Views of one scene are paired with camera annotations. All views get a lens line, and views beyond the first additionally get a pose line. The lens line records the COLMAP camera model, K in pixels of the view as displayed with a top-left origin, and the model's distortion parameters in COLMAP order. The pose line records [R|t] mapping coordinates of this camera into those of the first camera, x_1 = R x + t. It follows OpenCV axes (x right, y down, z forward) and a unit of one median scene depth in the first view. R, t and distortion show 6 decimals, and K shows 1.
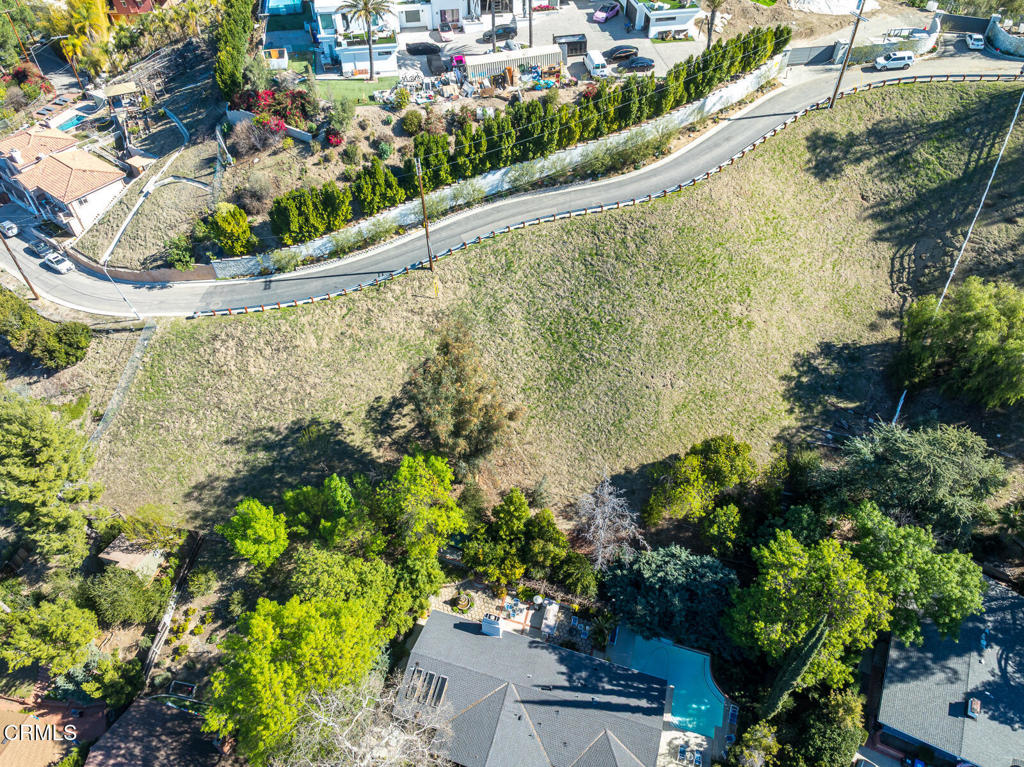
lens RADIAL K [[691.2, 0, 512.5], [0, 691.2, 386.8], [0, 0, 1]] dist [0.180467, -0.226523]
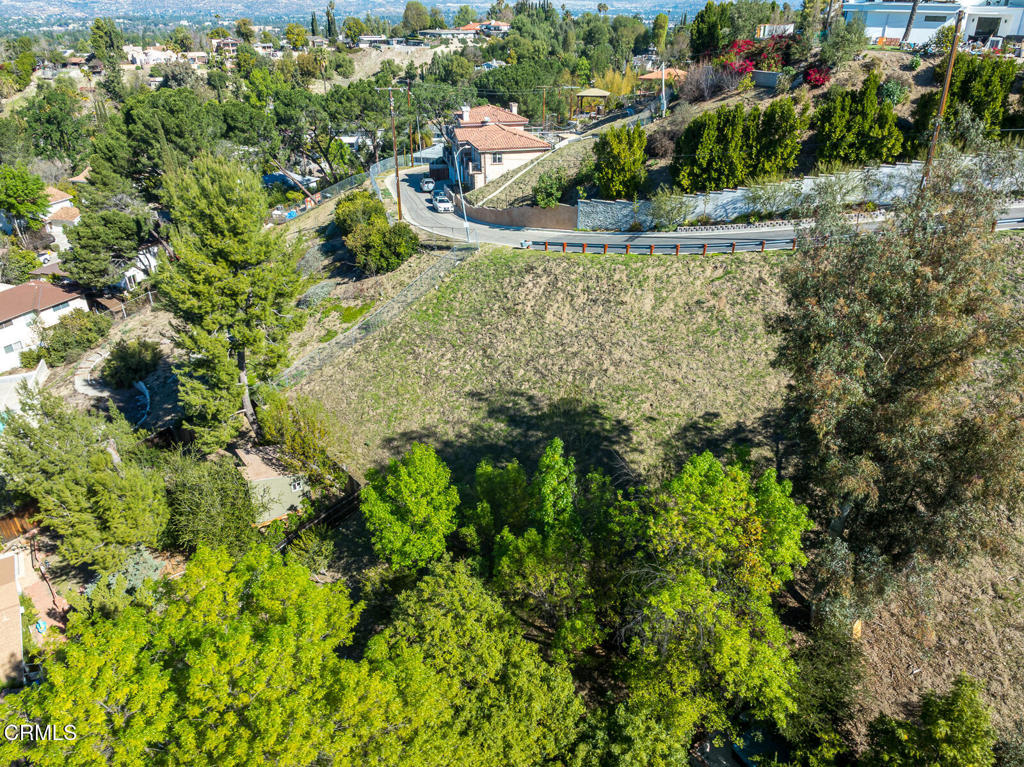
lens RADIAL K [[691.7, 0, 512.8], [0, 691.7, 387.0], [0, 0, 1]] dist [0.183276, -0.228617]
pose [[0.777631, 0.291496, -0.557064, -0.015268], [-0.456712, 0.870827, -0.181865, 0.162850], [0.432093, 0.395842, 0.810312, 0.476612]]
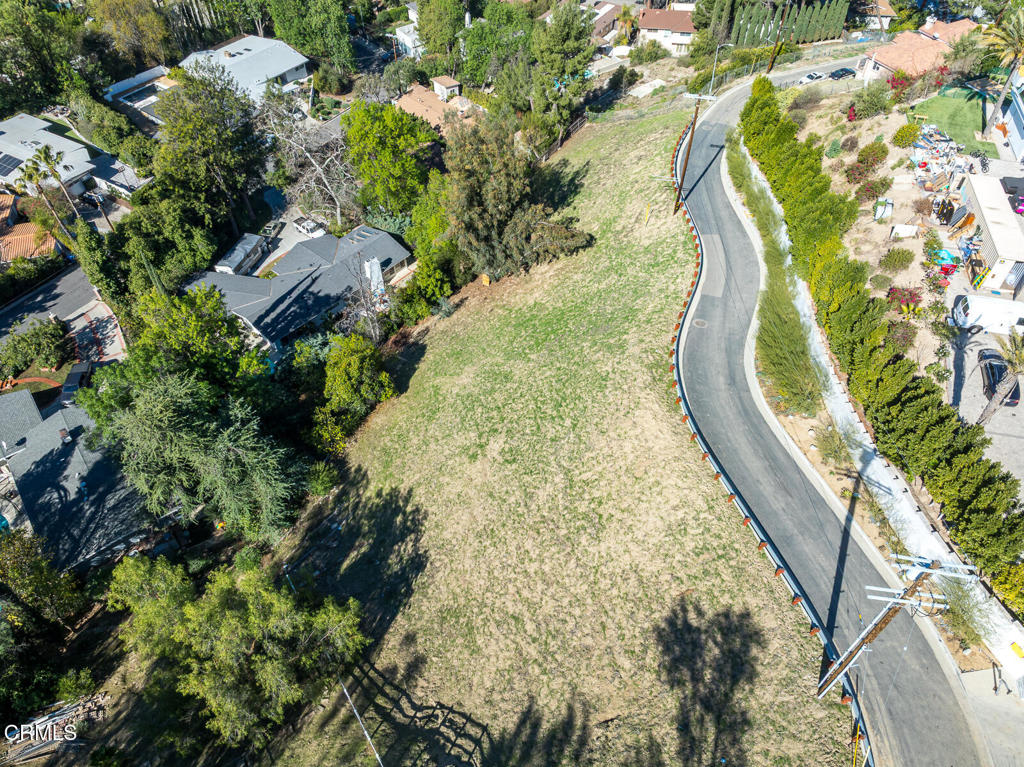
lens RADIAL K [[691.7, 0, 512.8], [0, 691.7, 387.0], [0, 0, 1]] dist [0.183276, -0.228617]
pose [[-0.415569, 0.693938, -0.588007, 0.700196], [-0.660591, 0.214122, 0.719563, -0.665294], [0.625237, 0.687460, 0.369427, 0.685589]]
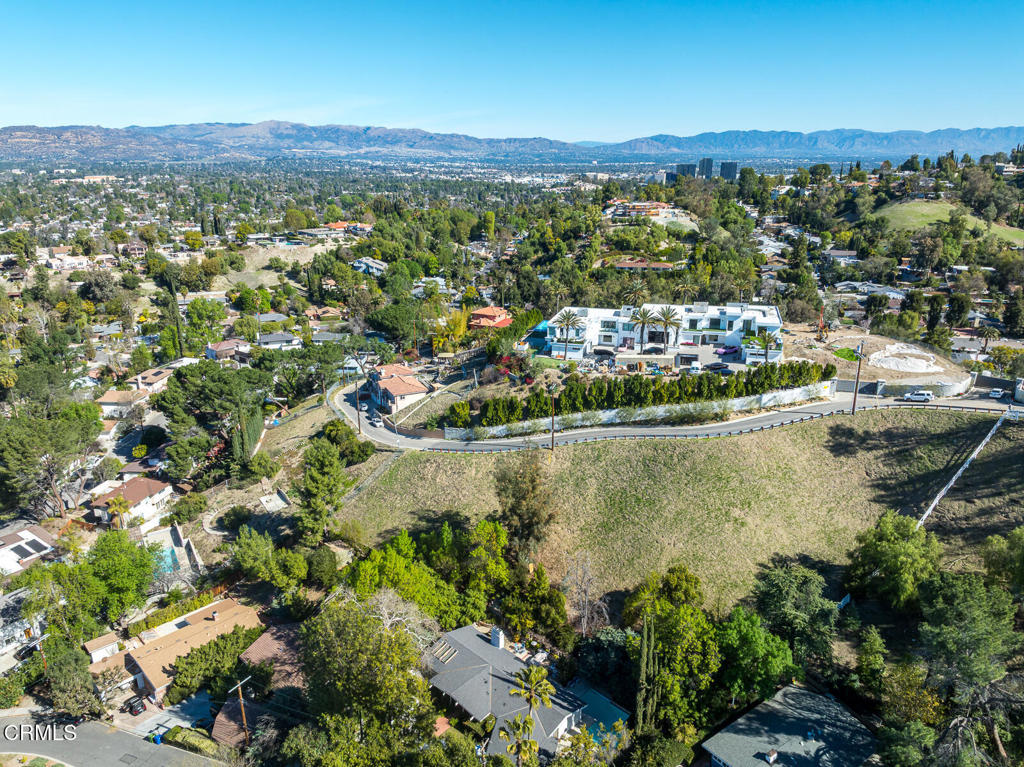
lens RADIAL K [[691.7, 0, 512.8], [0, 691.7, 387.0], [0, 0, 1]] dist [0.183276, -0.228617]
pose [[0.889804, 0.142561, -0.433504, 0.495963], [-0.332709, 0.852841, -0.402451, 0.400589], [0.312337, 0.502333, 0.806292, -0.430859]]
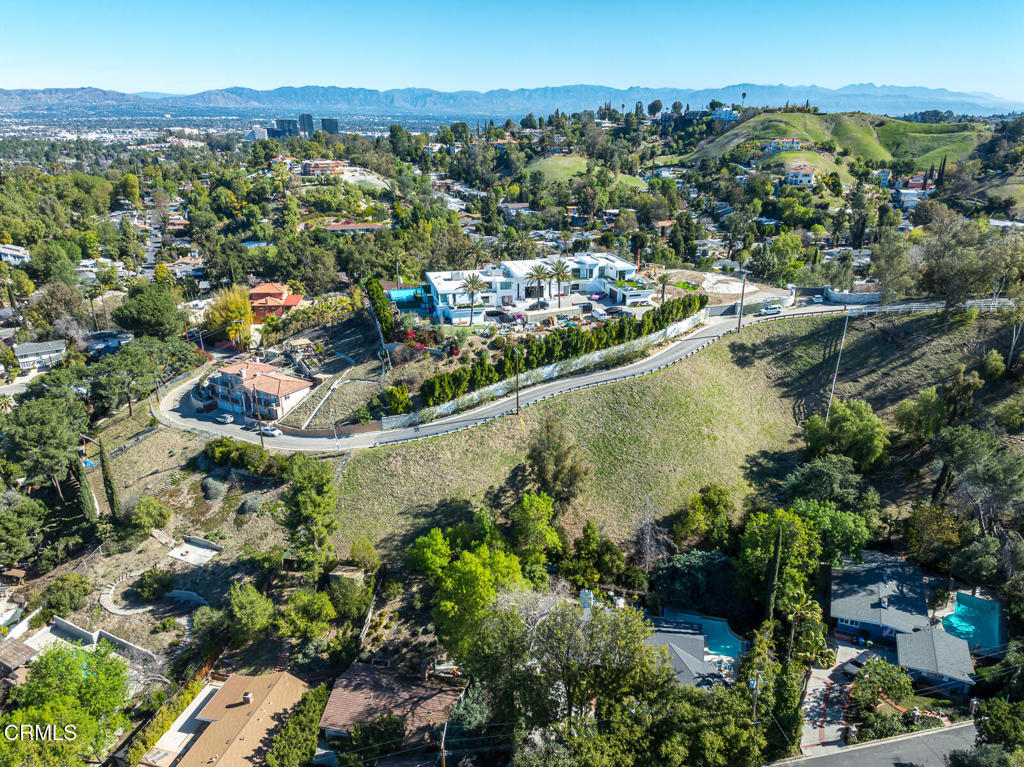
lens RADIAL K [[691.7, 0, 512.8], [0, 691.7, 387.0], [0, 0, 1]] dist [0.183276, -0.228617]
pose [[0.997842, -0.025091, 0.060683, -0.228889], [0.048759, 0.902101, -0.428763, 0.478566], [-0.043984, 0.430796, 0.901377, -0.504472]]
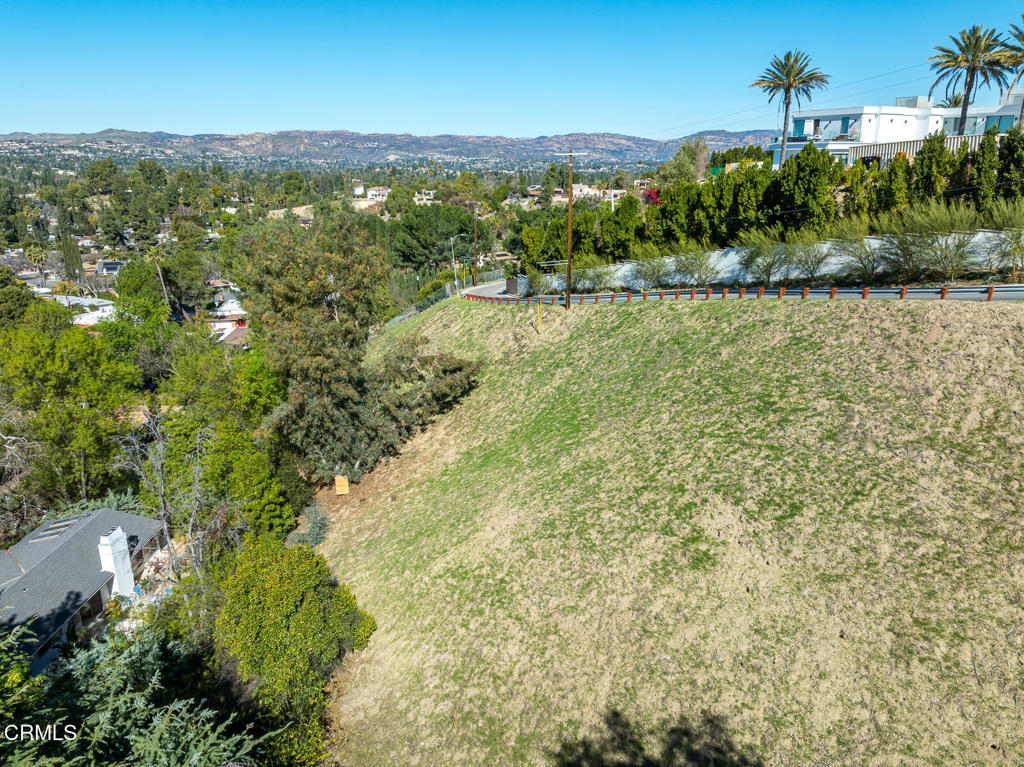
lens RADIAL K [[691.7, 0, 512.8], [0, 691.7, 387.0], [0, 0, 1]] dist [0.183276, -0.228617]
pose [[0.252451, 0.297665, -0.920687, 0.609754], [-0.704580, 0.708714, 0.035938, -0.093699], [0.663201, 0.639625, 0.388644, 0.728218]]
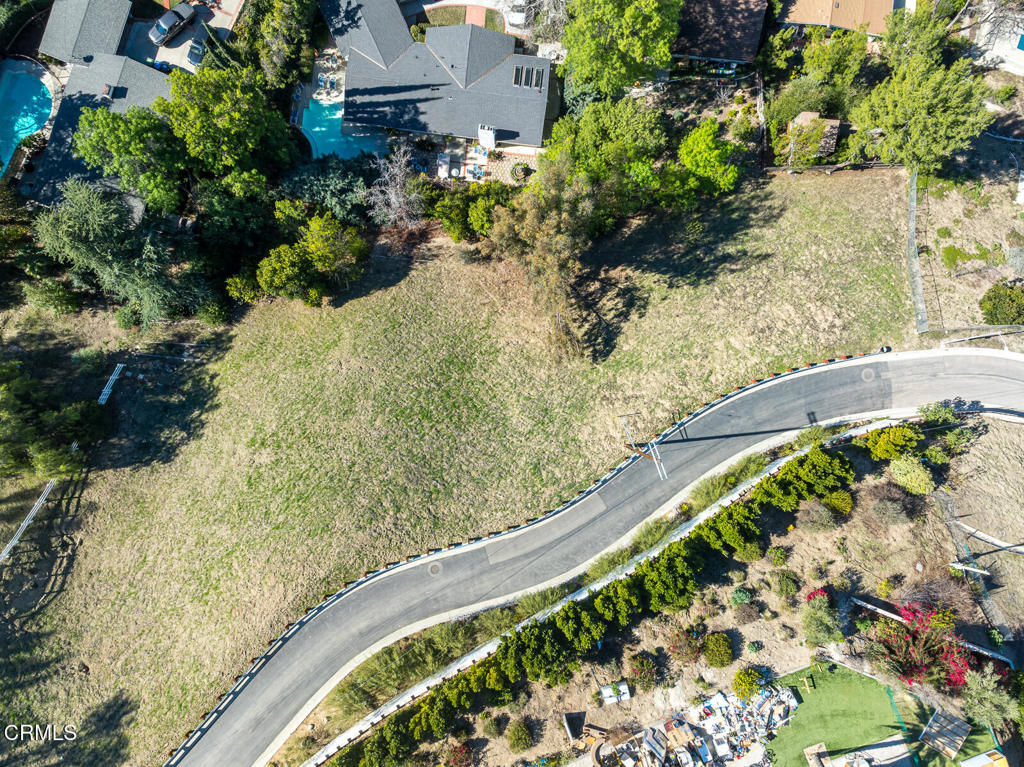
lens RADIAL K [[691.2, 0, 512.5], [0, 691.2, 386.8], [0, 0, 1]] dist [0.180467, -0.226523]
pose [[-0.984188, 0.177089, -0.003575, 0.008387], [-0.132968, -0.725345, 0.675422, -0.665254], [0.117016, 0.665217, 0.737423, 0.337391]]
